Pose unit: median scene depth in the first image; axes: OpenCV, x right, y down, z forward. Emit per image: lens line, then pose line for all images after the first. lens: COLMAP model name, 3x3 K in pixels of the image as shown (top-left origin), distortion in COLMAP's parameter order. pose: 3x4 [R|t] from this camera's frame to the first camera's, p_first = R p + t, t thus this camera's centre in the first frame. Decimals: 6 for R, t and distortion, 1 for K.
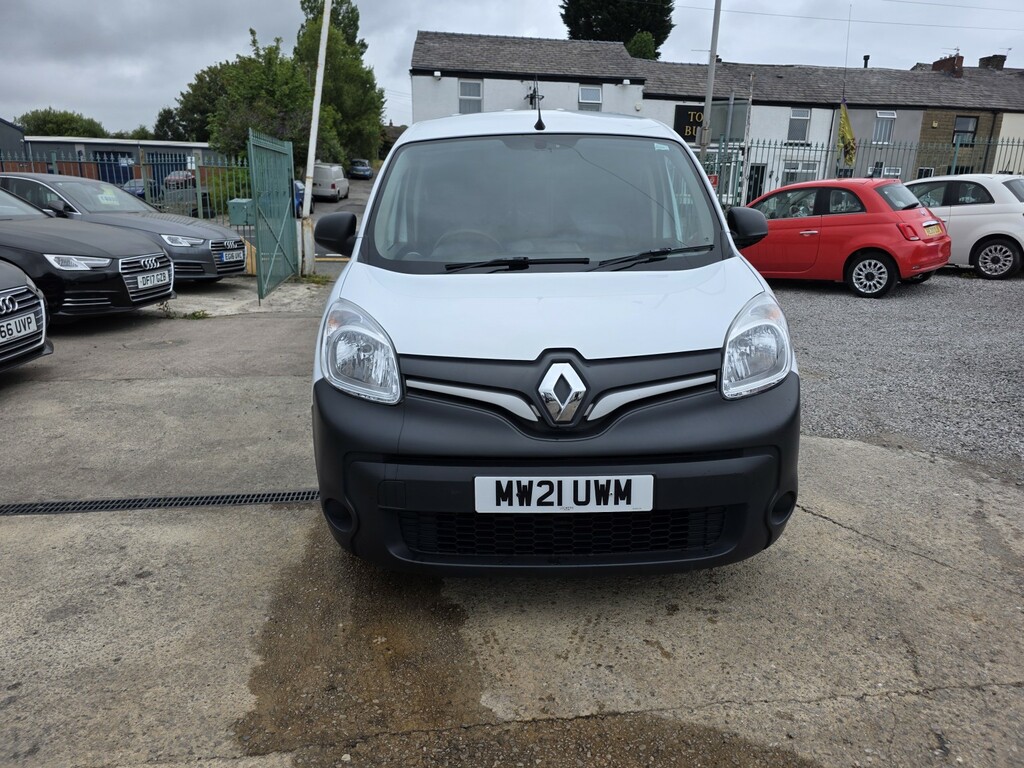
lens RADIAL K [[685.2, 0, 518.1], [0, 685.2, 378.8], [0, 0, 1]] dist [0.053147, -0.049690]
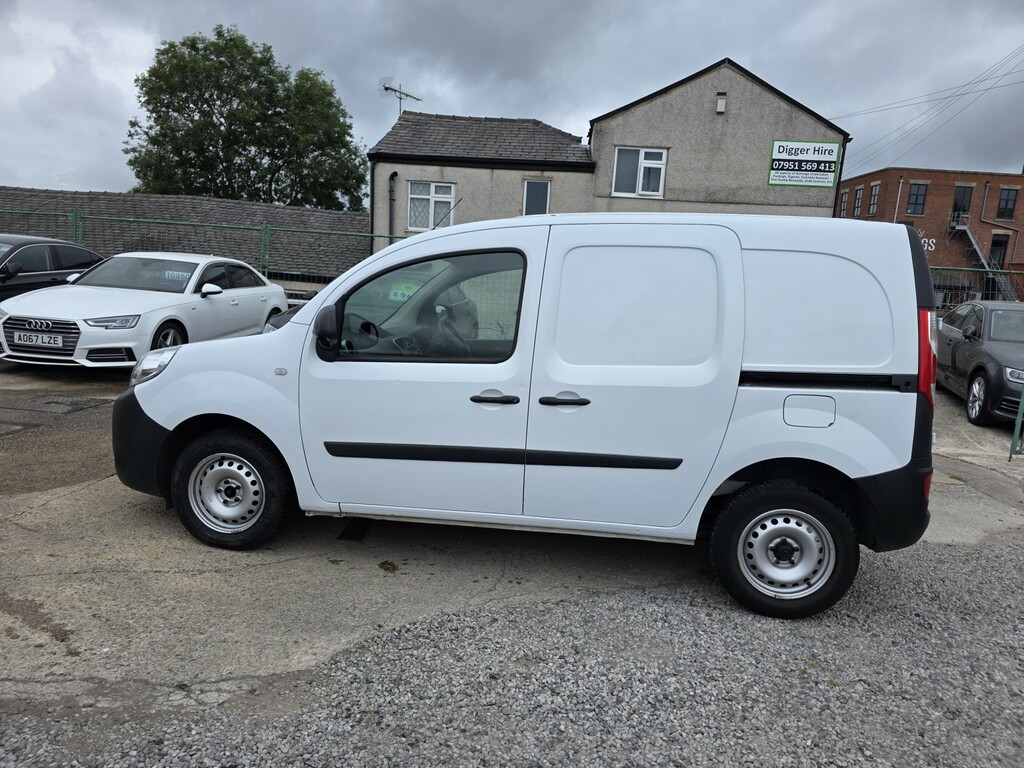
lens RADIAL K [[685.2, 0, 515.2], [0, 685.2, 392.4], [0, 0, 1]] dist [0.053147, -0.049690]
pose [[-0.167481, 0.140440, -0.975821, 0.458667], [-0.311388, 0.931597, 0.187520, -0.145098], [0.935408, 0.335265, -0.112294, 0.507925]]
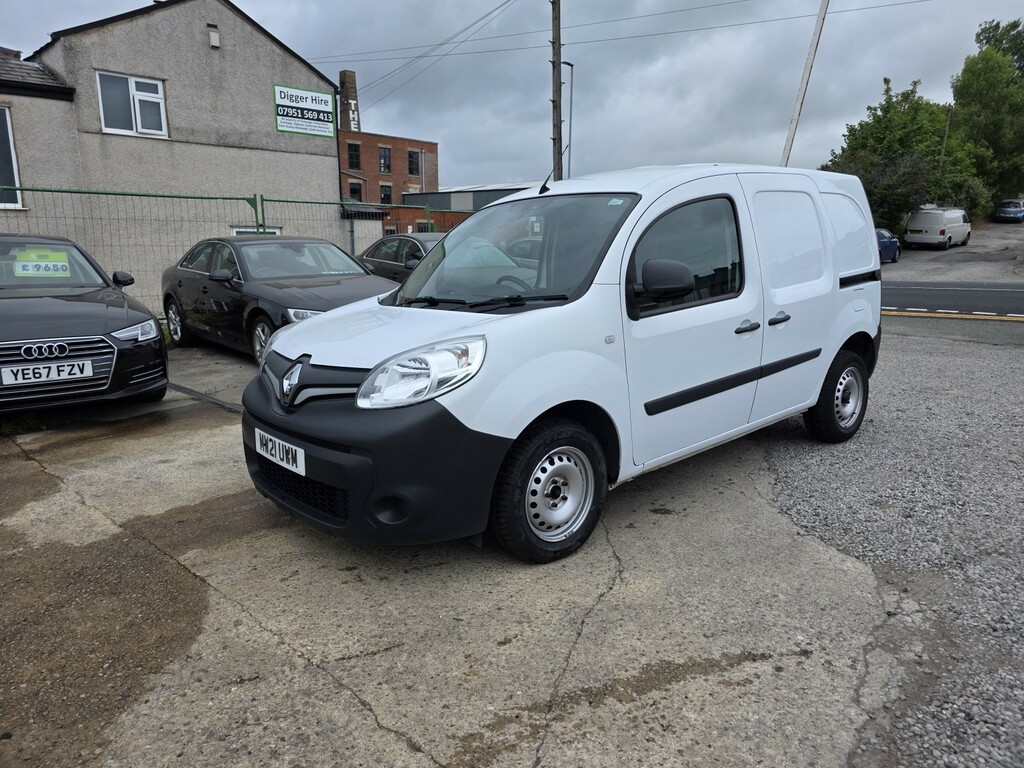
lens RADIAL K [[685.2, 0, 521.7], [0, 685.2, 384.4], [0, 0, 1]] dist [0.053147, -0.049690]
pose [[0.646784, 0.136475, -0.750363, 0.340136], [-0.181539, 0.983130, 0.022331, -0.022790], [0.740752, 0.121777, 0.660648, 0.088629]]
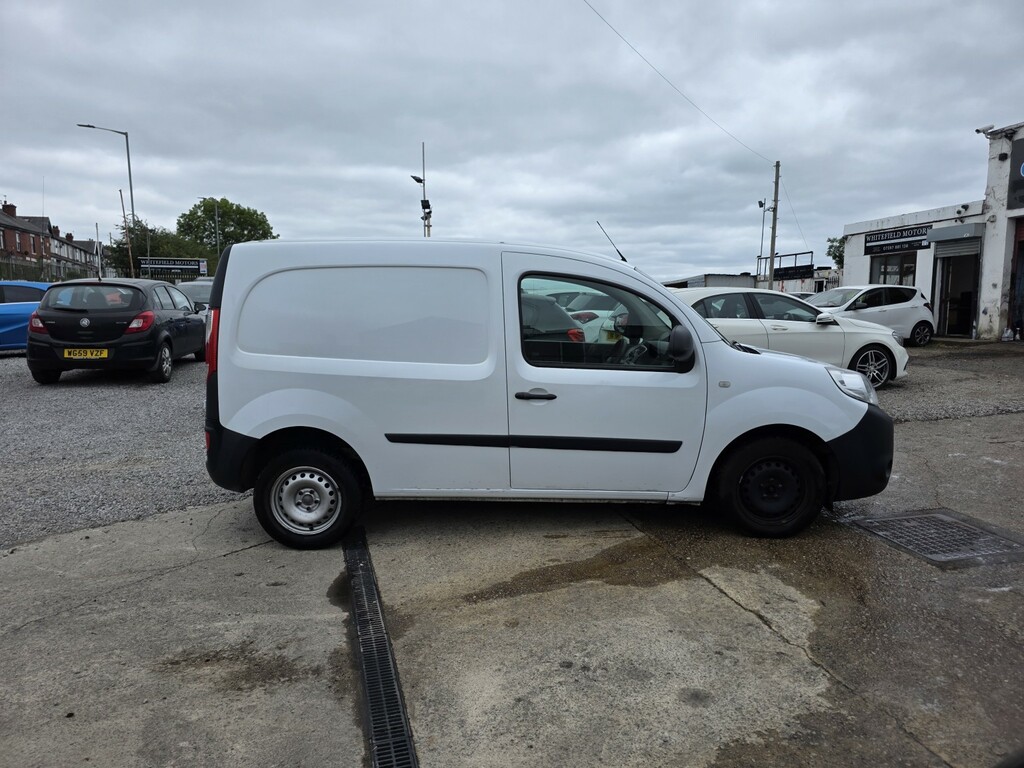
lens RADIAL K [[685.2, 0, 510.1], [0, 685.2, 388.5], [0, 0, 1]] dist [0.053147, -0.049690]
pose [[-0.121575, -0.137106, 0.983067, -0.429437], [0.245730, 0.955426, 0.163640, -0.094125], [-0.961684, 0.261463, -0.082465, 0.294380]]
